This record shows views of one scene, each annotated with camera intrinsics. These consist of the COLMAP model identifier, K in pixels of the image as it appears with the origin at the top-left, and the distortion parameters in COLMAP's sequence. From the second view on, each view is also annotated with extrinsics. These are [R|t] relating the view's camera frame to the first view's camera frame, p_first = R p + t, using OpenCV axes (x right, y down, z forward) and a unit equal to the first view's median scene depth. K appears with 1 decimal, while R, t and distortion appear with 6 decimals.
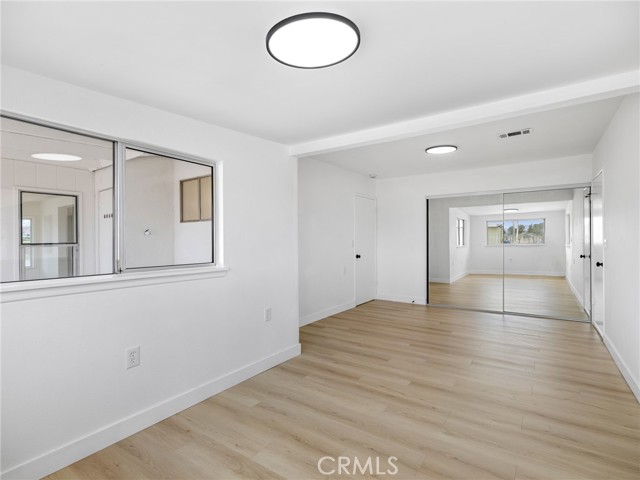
lens RADIAL K [[313.6, 0, 319.0], [0, 313.6, 239.3], [0, 0, 1]] dist [0.001132, 0.000127]
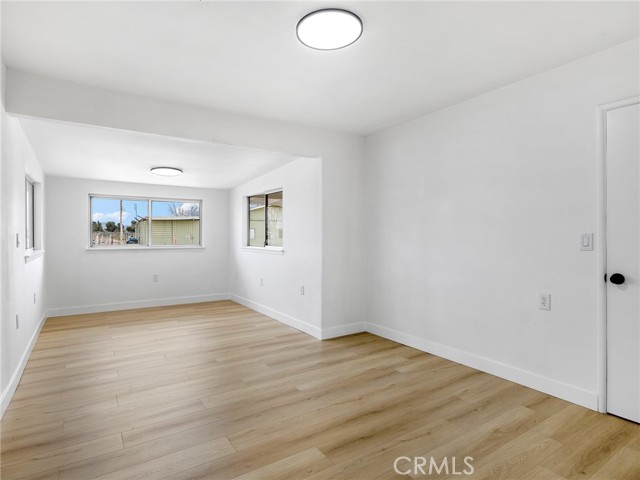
lens RADIAL K [[352.4, 0, 320.0], [0, 352.4, 239.8], [0, 0, 1]] dist [-0.001197, -0.001187]
pose [[-0.354966, 0.002146, -0.934877, 1.149040], [-0.002589, 0.999991, 0.003278, 0.018592], [0.934876, 0.003584, -0.354958, 1.534128]]
